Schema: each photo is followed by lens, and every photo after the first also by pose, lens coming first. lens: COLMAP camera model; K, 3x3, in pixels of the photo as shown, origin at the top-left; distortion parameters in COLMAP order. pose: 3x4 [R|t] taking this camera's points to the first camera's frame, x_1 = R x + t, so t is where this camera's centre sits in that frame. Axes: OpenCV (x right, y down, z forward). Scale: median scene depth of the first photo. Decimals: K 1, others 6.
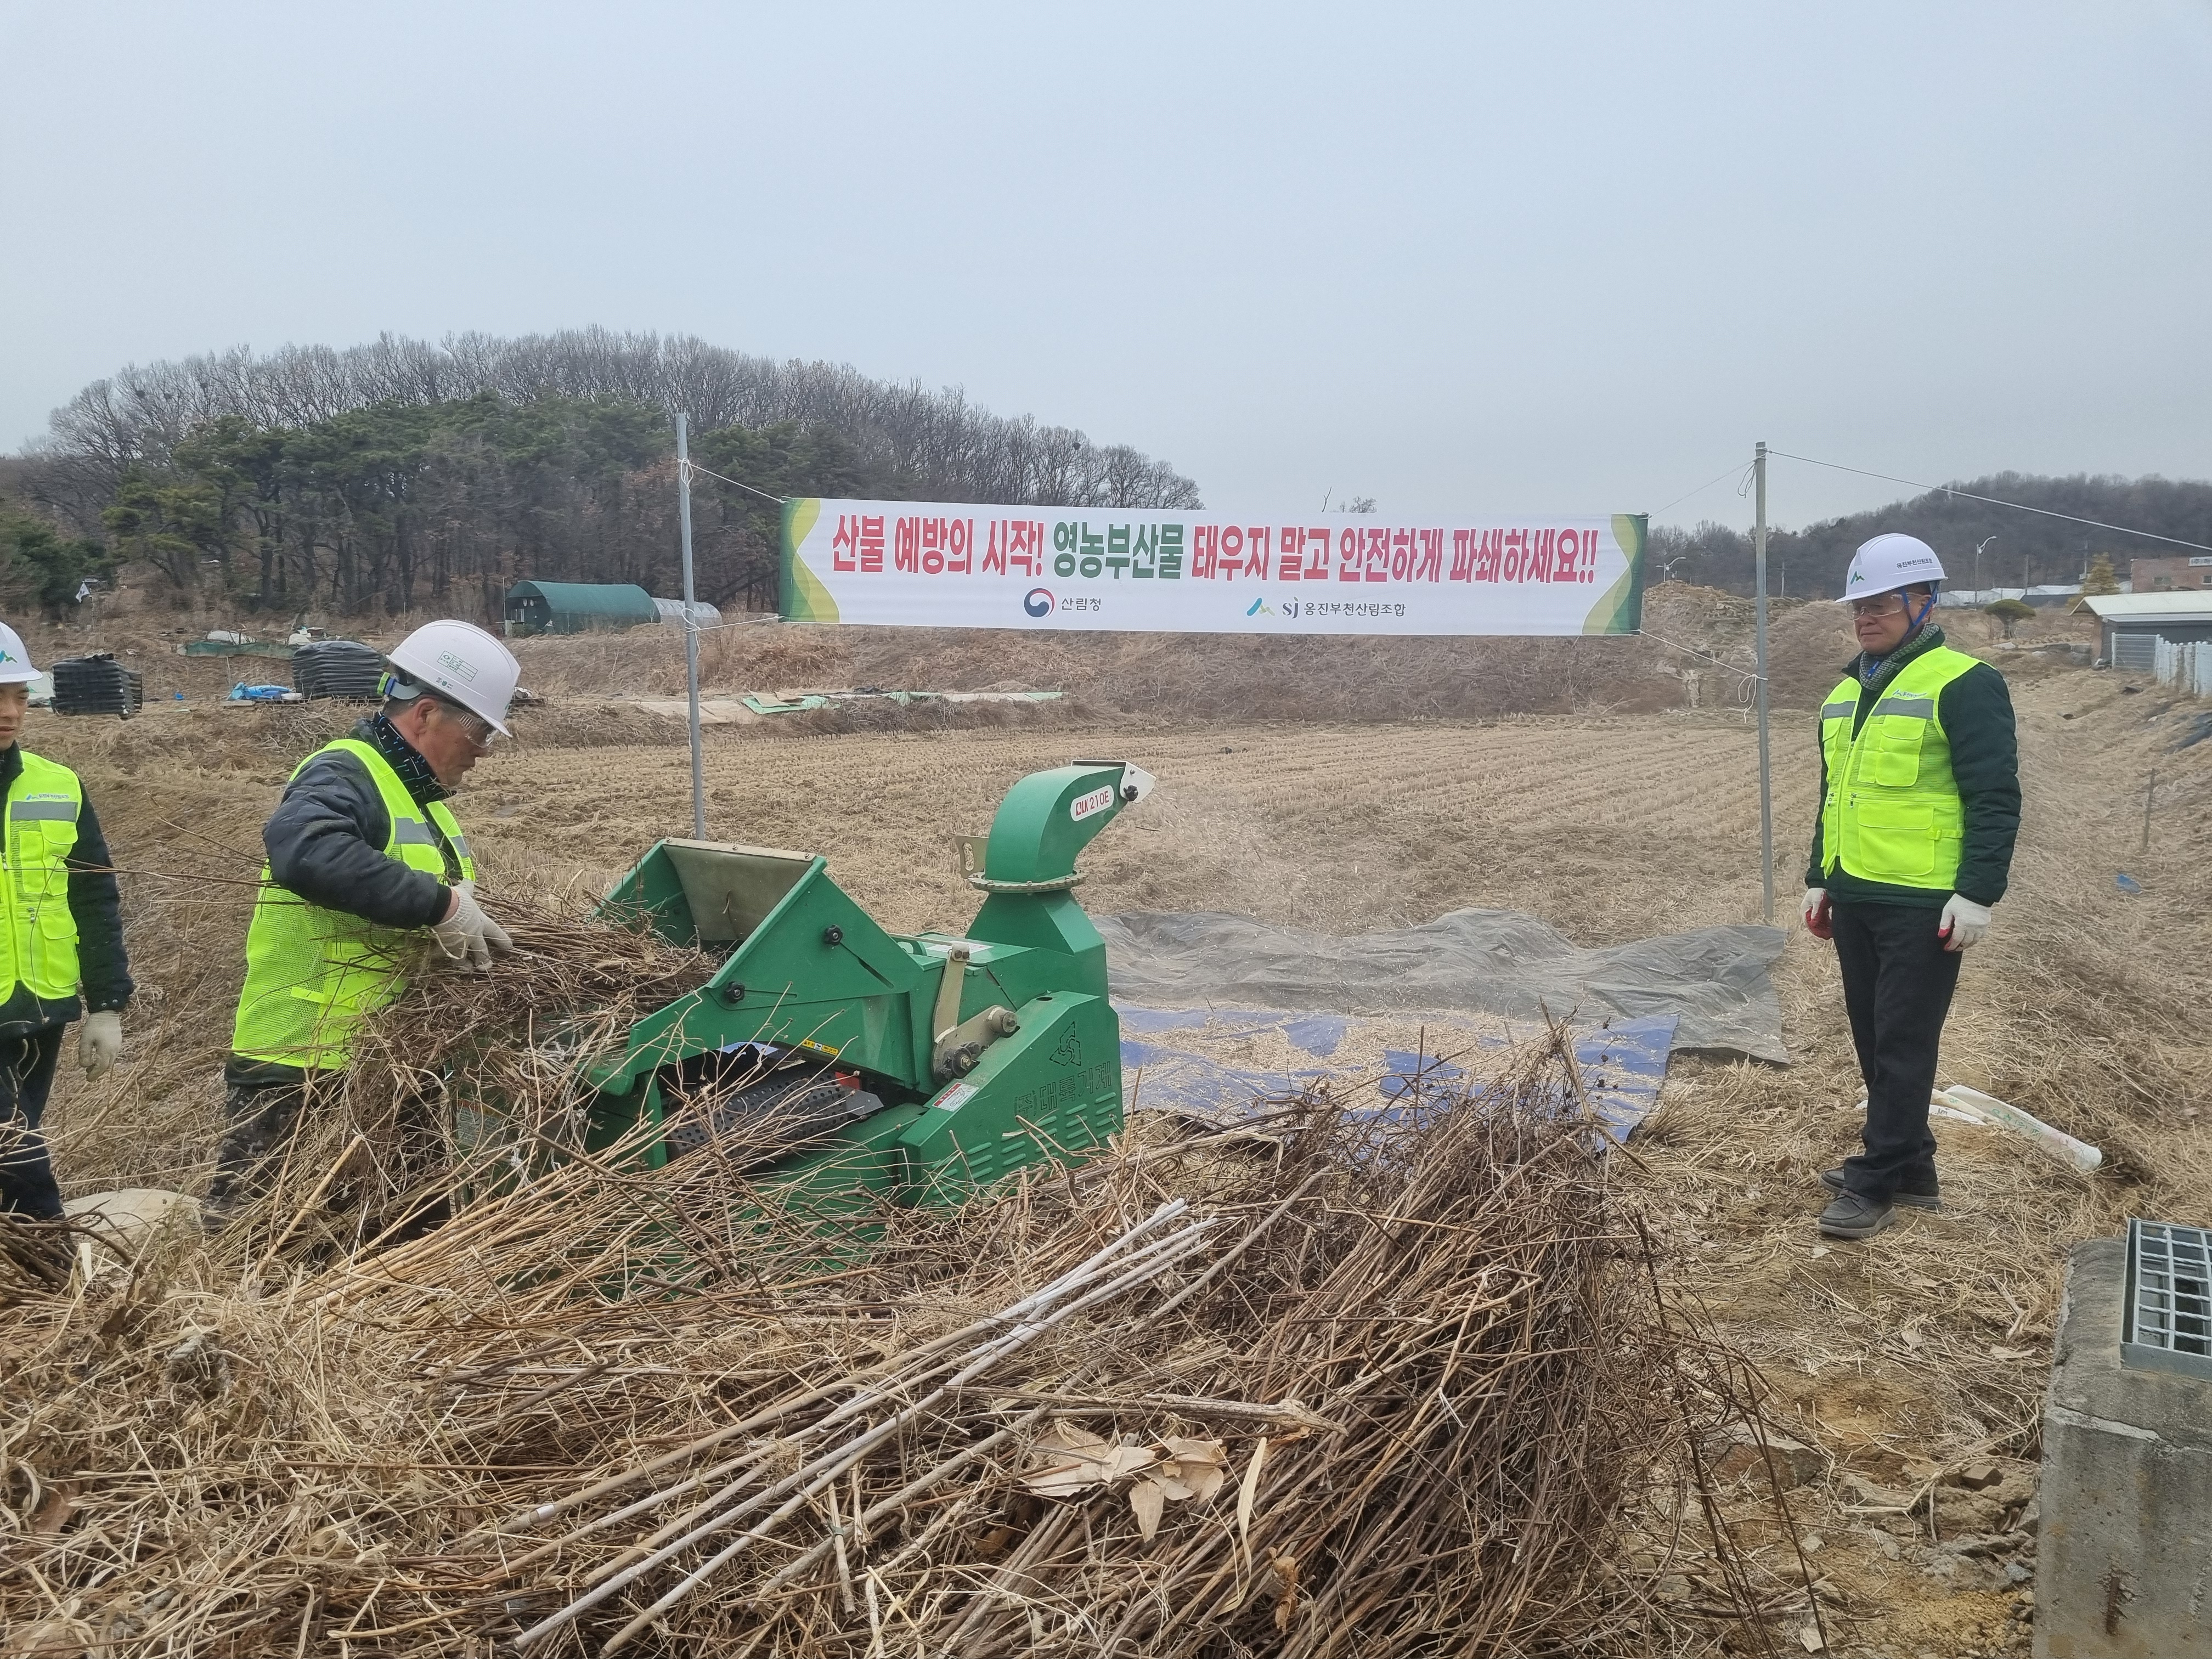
lens RADIAL K [[1669.9, 0, 1095.8], [0, 1669.9, 835.3], [0, 0, 1]] dist [0.058338, -0.014971]
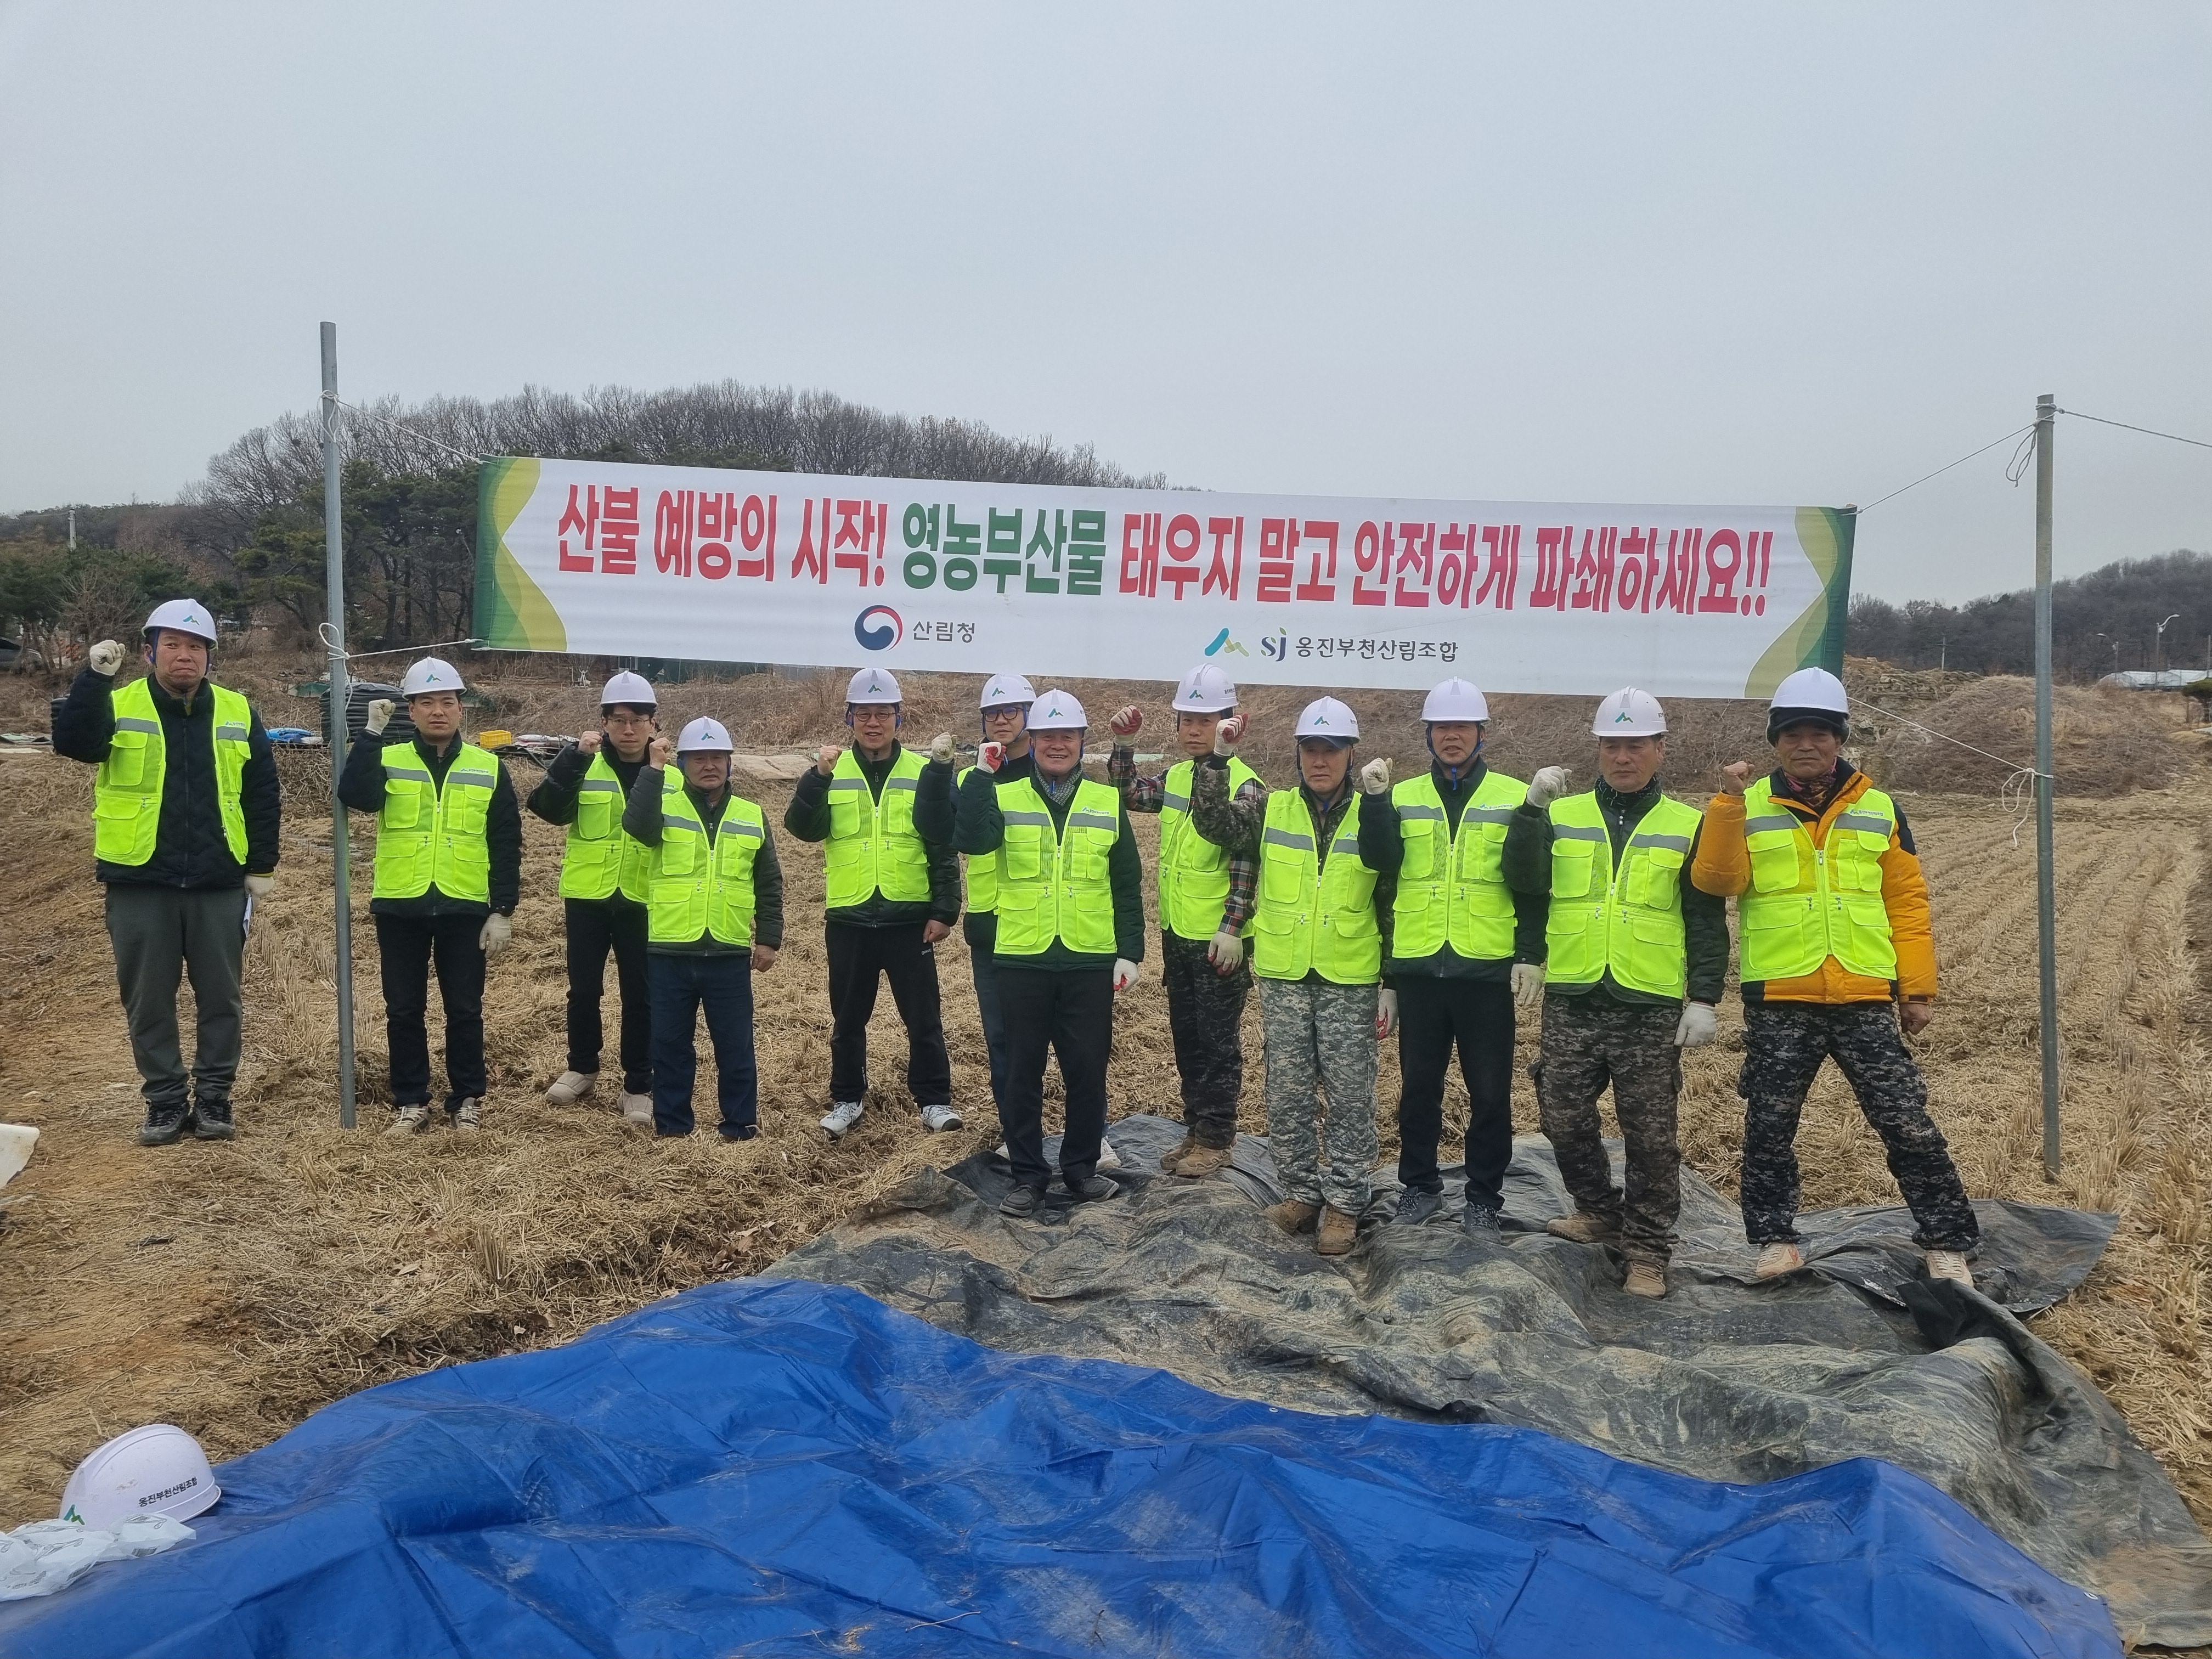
lens RADIAL K [[1669.9, 0, 1110.4], [0, 1669.9, 822.2], [0, 0, 1]] dist [0.058338, -0.014971]
pose [[0.997259, 0.028566, -0.068255, 0.099802], [-0.031496, 0.998611, -0.042243, -0.039861], [0.066954, 0.044277, 0.996773, 0.366239]]
